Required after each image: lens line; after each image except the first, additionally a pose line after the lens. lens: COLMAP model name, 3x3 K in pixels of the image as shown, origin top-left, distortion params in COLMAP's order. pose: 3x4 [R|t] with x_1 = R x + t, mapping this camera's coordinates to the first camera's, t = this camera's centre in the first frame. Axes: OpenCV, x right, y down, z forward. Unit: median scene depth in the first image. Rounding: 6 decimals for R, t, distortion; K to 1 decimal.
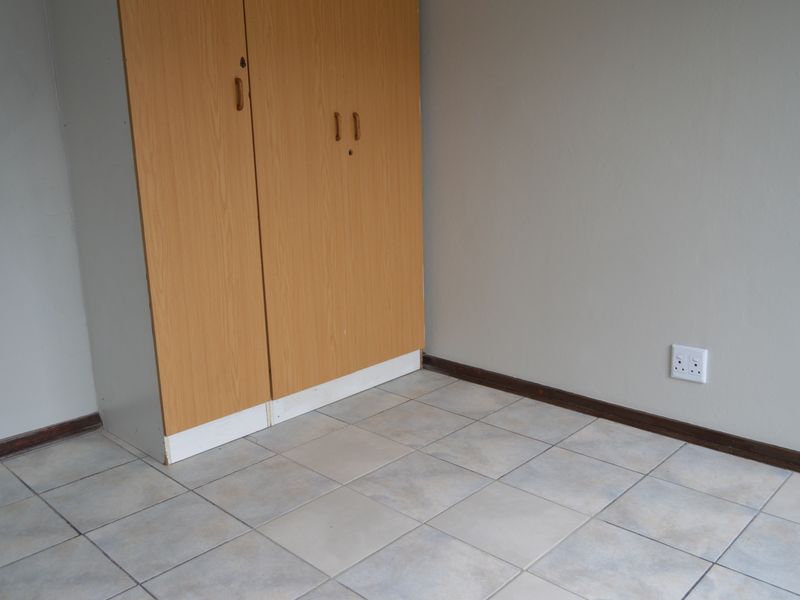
lens RADIAL K [[704.2, 0, 400.0], [0, 704.2, 300.0], [0, 0, 1]] dist [-0.007889, -0.002551]
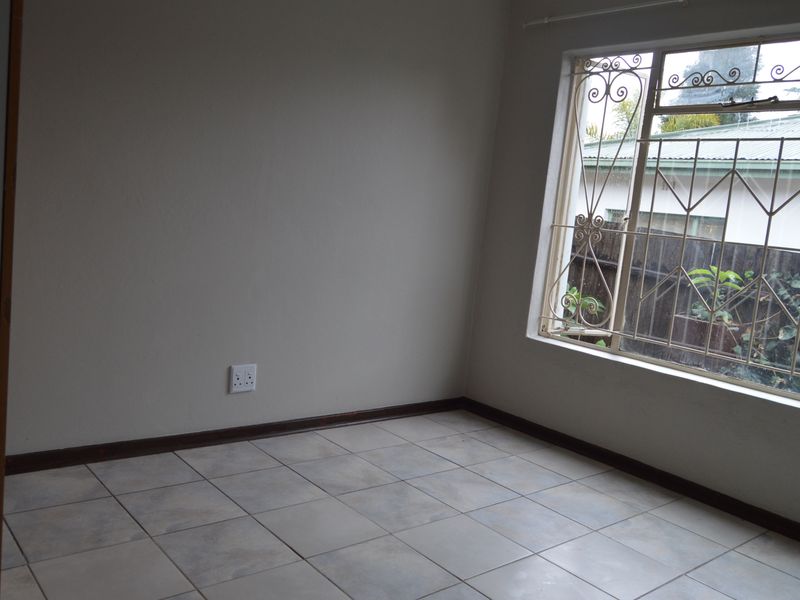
lens RADIAL K [[704.2, 0, 400.0], [0, 704.2, 300.0], [0, 0, 1]] dist [-0.007889, -0.002551]
pose [[0.101195, -0.085215, 0.991210, -0.789804], [0.123982, 0.989638, 0.072423, -0.103299], [-0.987111, 0.115563, 0.110712, 0.570025]]
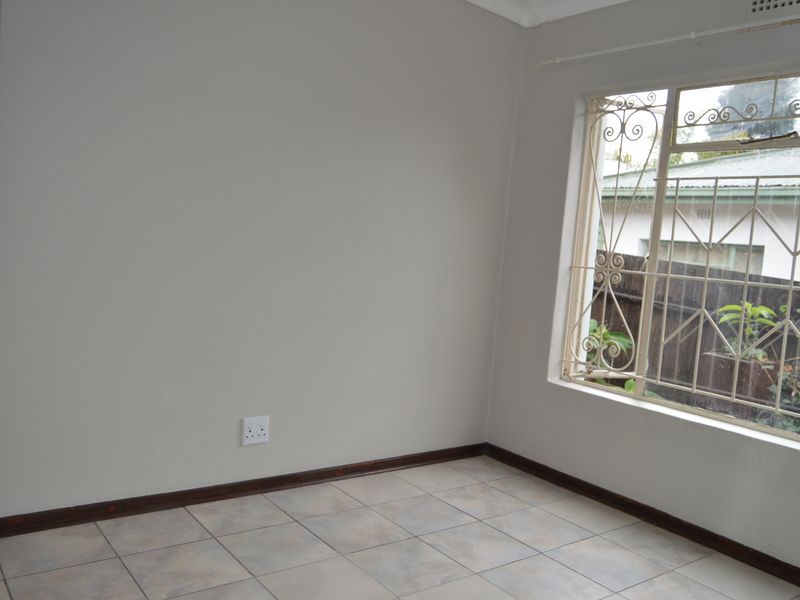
lens RADIAL K [[704.2, 0, 400.0], [0, 704.2, 300.0], [0, 0, 1]] dist [-0.007889, -0.002551]
pose [[0.155282, -0.045555, 0.986819, -0.761180], [0.145426, 0.989107, 0.022777, -0.127567], [-0.977107, 0.139973, 0.160215, 0.520503]]
